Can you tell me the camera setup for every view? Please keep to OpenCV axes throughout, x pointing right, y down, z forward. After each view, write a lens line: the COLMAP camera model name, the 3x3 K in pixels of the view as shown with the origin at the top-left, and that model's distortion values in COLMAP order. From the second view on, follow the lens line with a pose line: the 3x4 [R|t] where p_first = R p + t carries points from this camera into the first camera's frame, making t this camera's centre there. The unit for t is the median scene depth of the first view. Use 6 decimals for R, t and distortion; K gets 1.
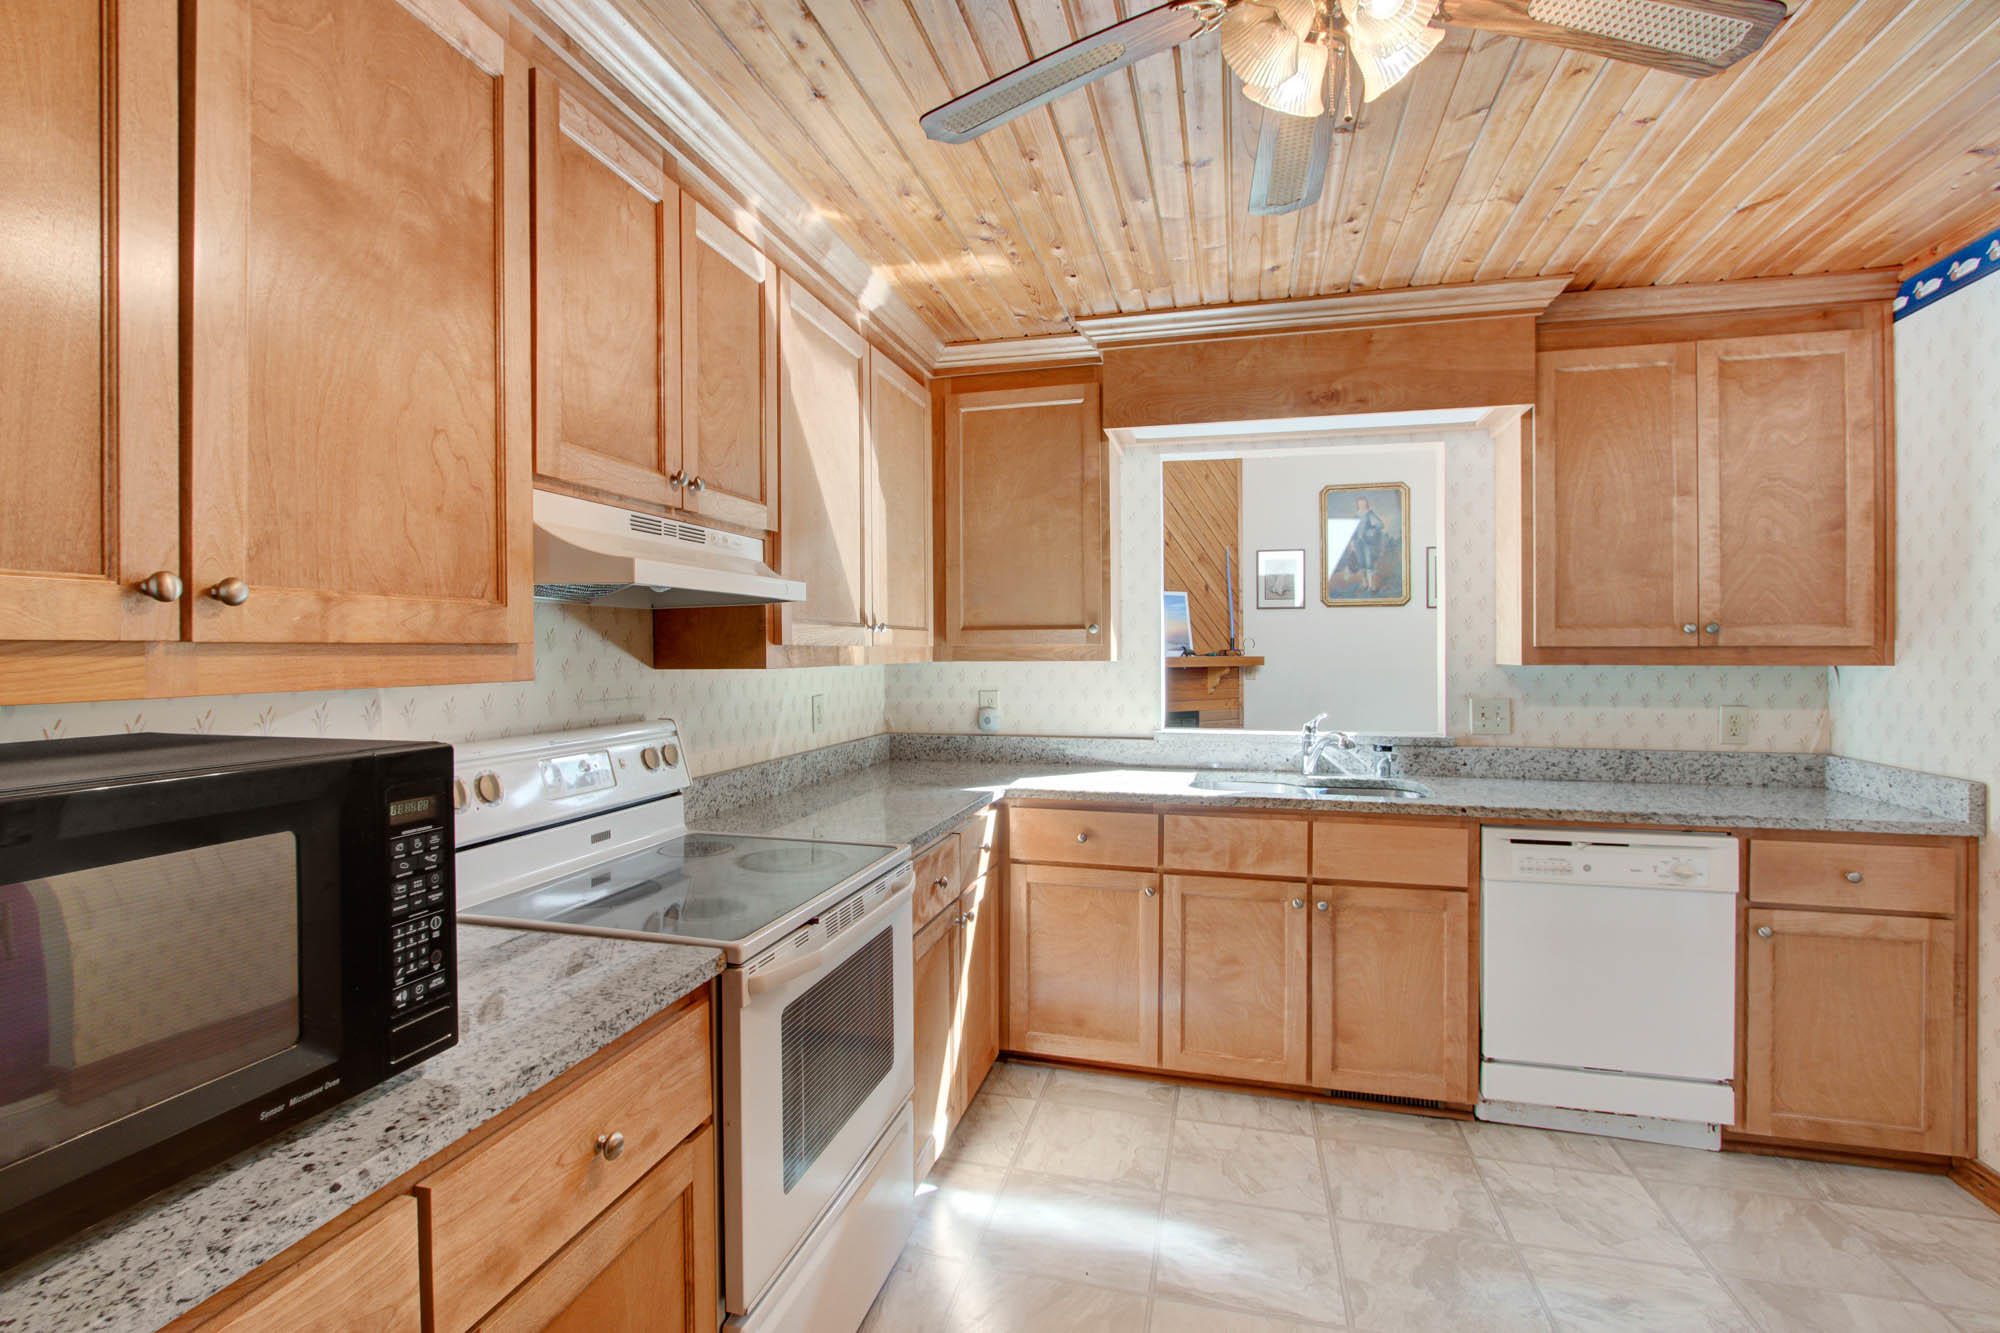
lens RADIAL K [[929.6, 0, 980.3], [0, 929.6, 658.9], [0, 0, 1]] dist [-0.003551, -0.000053]
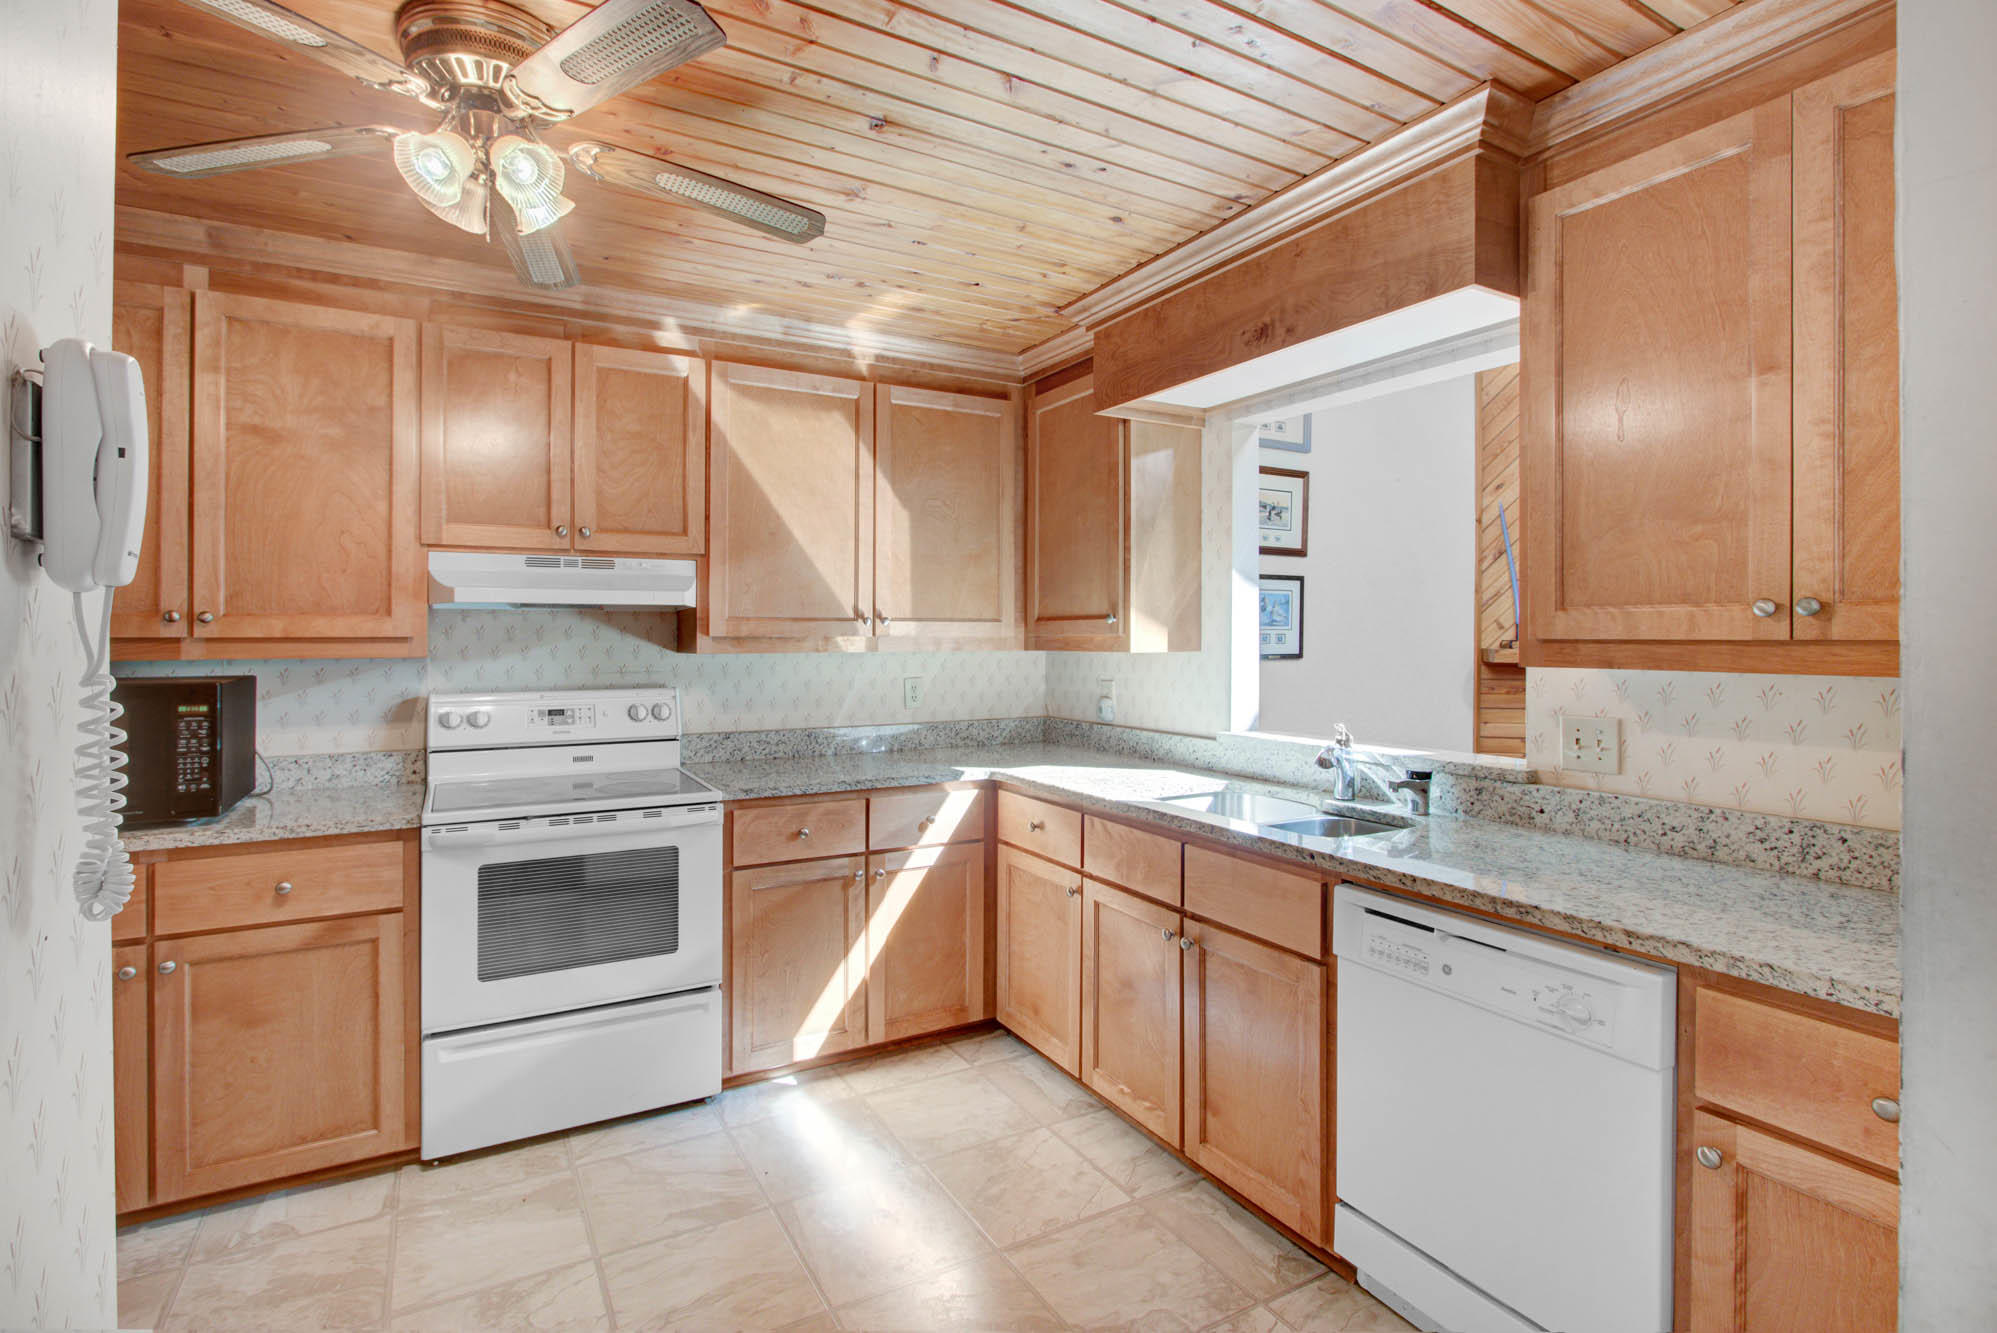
lens RADIAL K [[920.4, 0, 965.3], [0, 920.4, 637.7], [0, 0, 1]] dist [-0.003850, -0.000428]
pose [[0.699852, 0.003274, -0.714280, 0.858120], [-0.008249, 0.999960, -0.003498, -0.009403], [0.714240, 0.008340, 0.699851, 0.275588]]
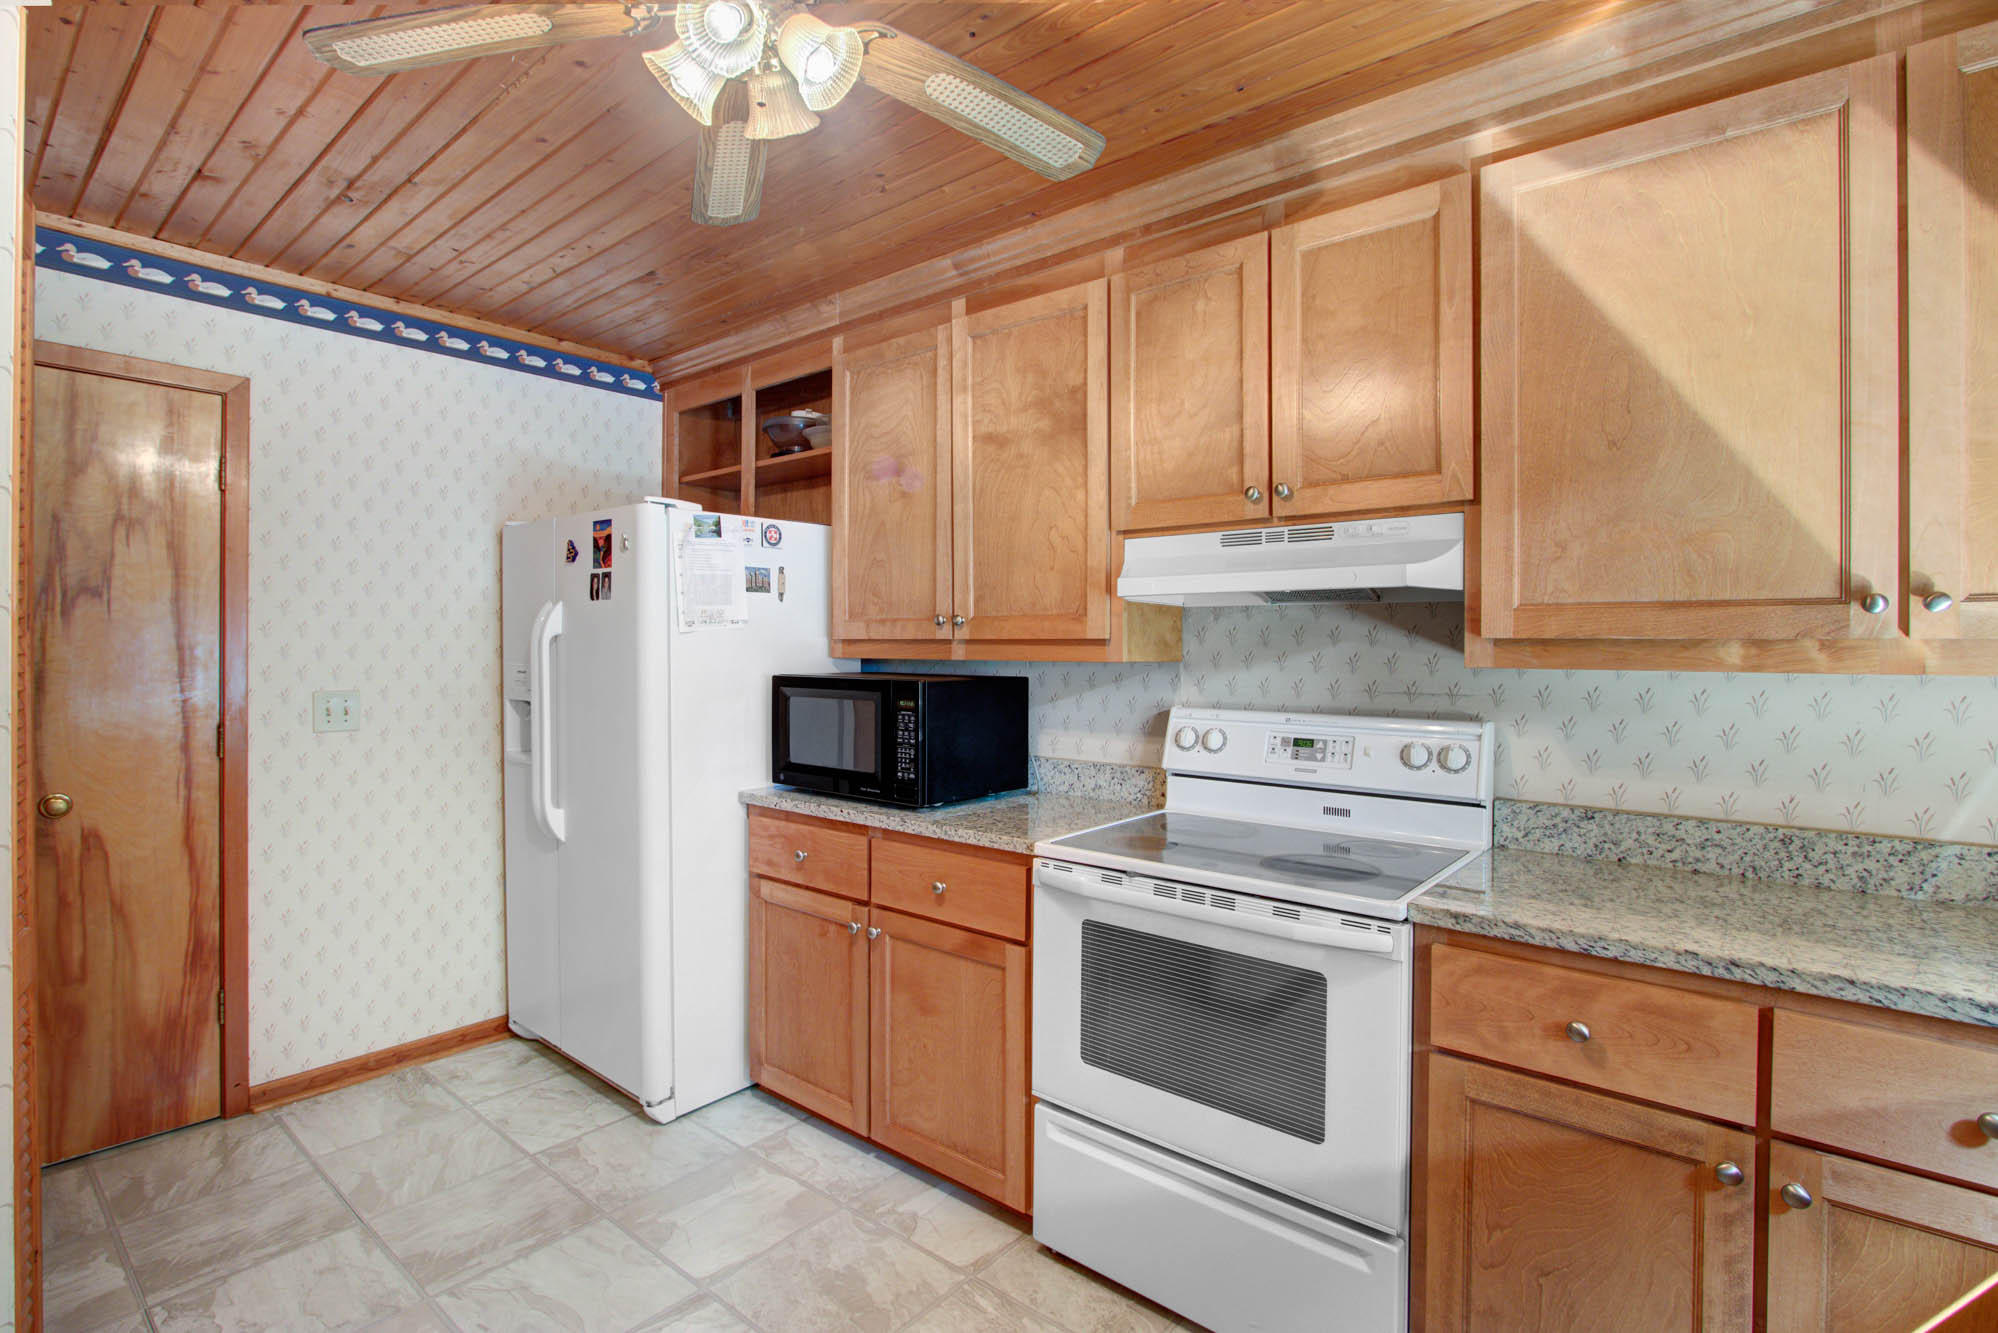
lens RADIAL K [[954.5, 0, 948.2], [0, 954.5, 648.9], [0, 0, 1]] dist [-0.013414, 0.000408]
pose [[-0.426279, 0.001618, -0.904590, 0.612951], [-0.014285, 0.999862, 0.008520, -0.005026], [0.904479, 0.016554, -0.426197, 0.792747]]
